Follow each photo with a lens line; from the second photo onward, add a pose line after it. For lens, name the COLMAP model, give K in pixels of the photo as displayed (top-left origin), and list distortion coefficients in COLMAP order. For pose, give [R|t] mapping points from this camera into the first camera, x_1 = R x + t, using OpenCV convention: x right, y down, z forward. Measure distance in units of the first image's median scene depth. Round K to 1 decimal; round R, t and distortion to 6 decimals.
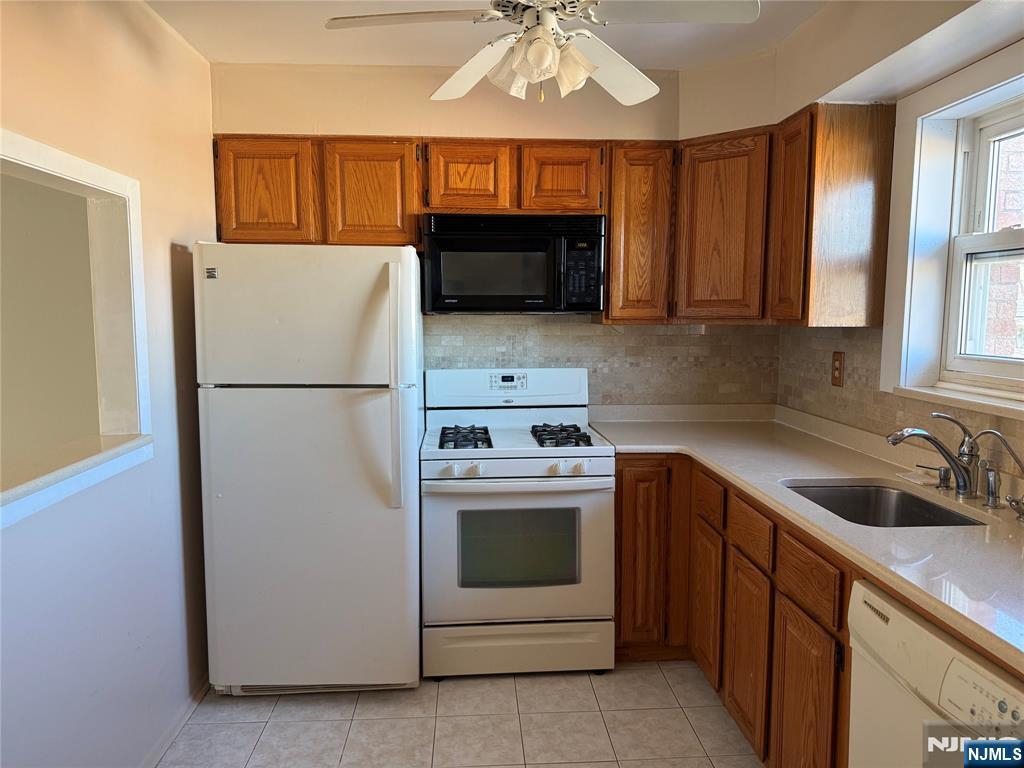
lens RADIAL K [[717.0, 0, 507.0], [0, 717.0, 383.0], [0, 0, 1]] dist [0.126718, -0.219724]
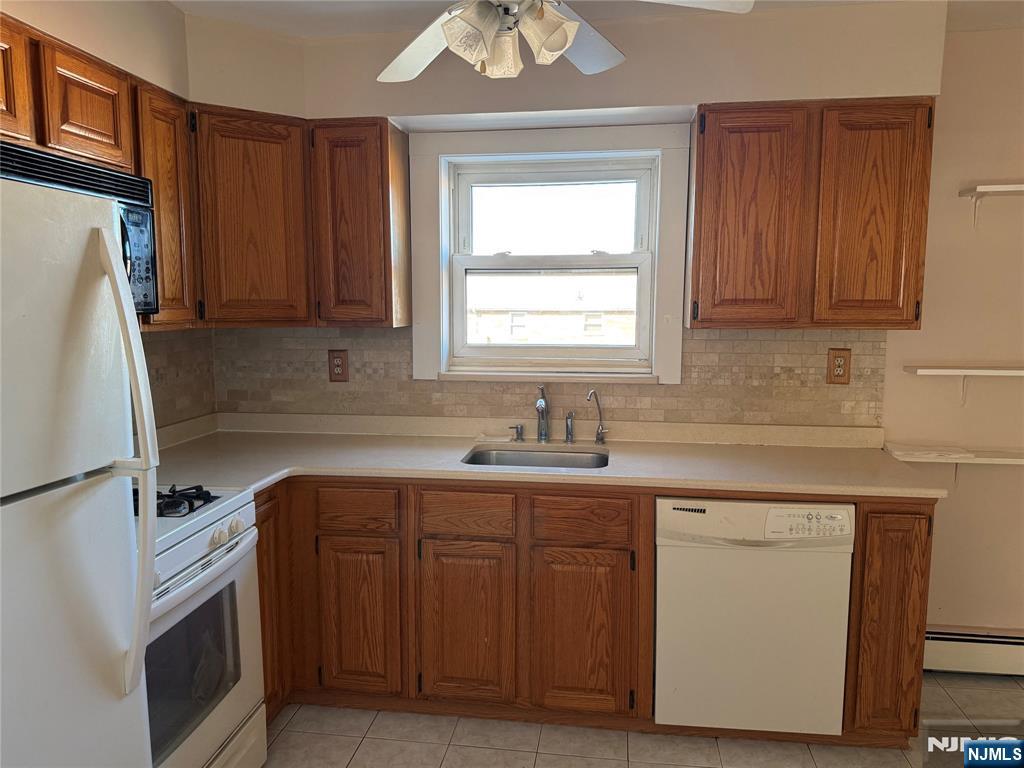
lens RADIAL K [[717.0, 0, 507.0], [0, 717.0, 383.0], [0, 0, 1]] dist [0.126718, -0.219724]
pose [[0.200778, -0.109786, 0.973465, -0.526758], [0.097091, 0.991038, 0.091743, -0.066504], [-0.974814, 0.076095, 0.209638, 0.528740]]
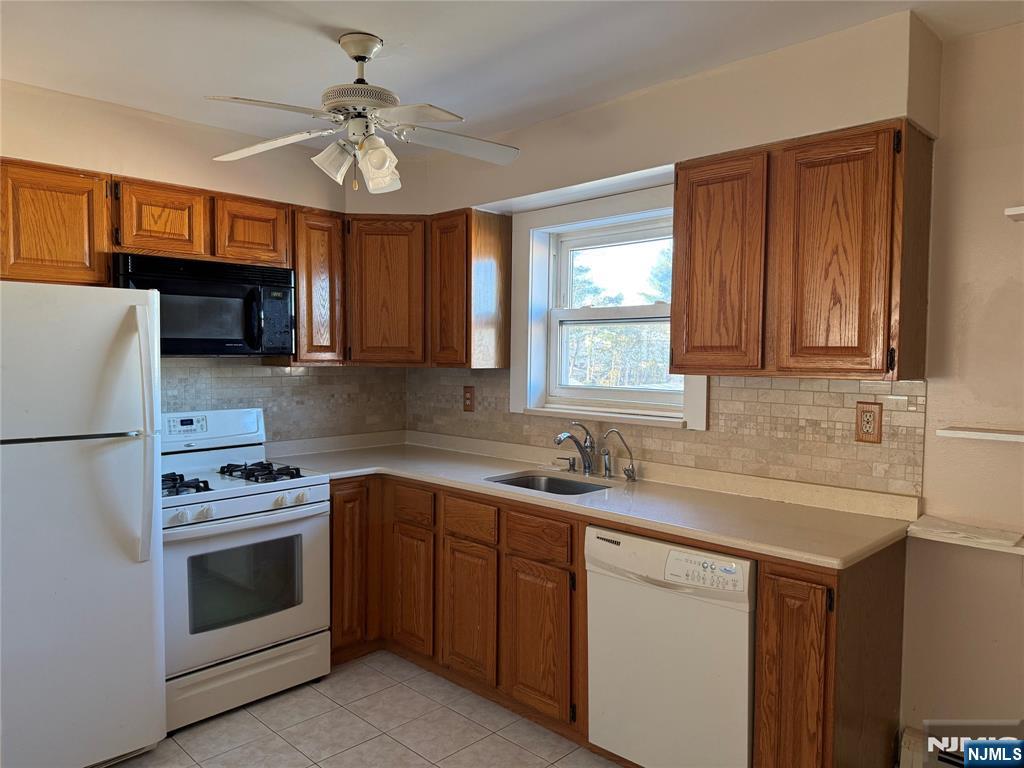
lens RADIAL K [[717.0, 0, 507.0], [0, 717.0, 383.0], [0, 0, 1]] dist [0.126718, -0.219724]
pose [[0.743410, -0.024076, 0.668402, -0.382701], [0.059865, 0.997736, -0.030645, -0.003323], [-0.666151, 0.062795, 0.743168, -0.045048]]
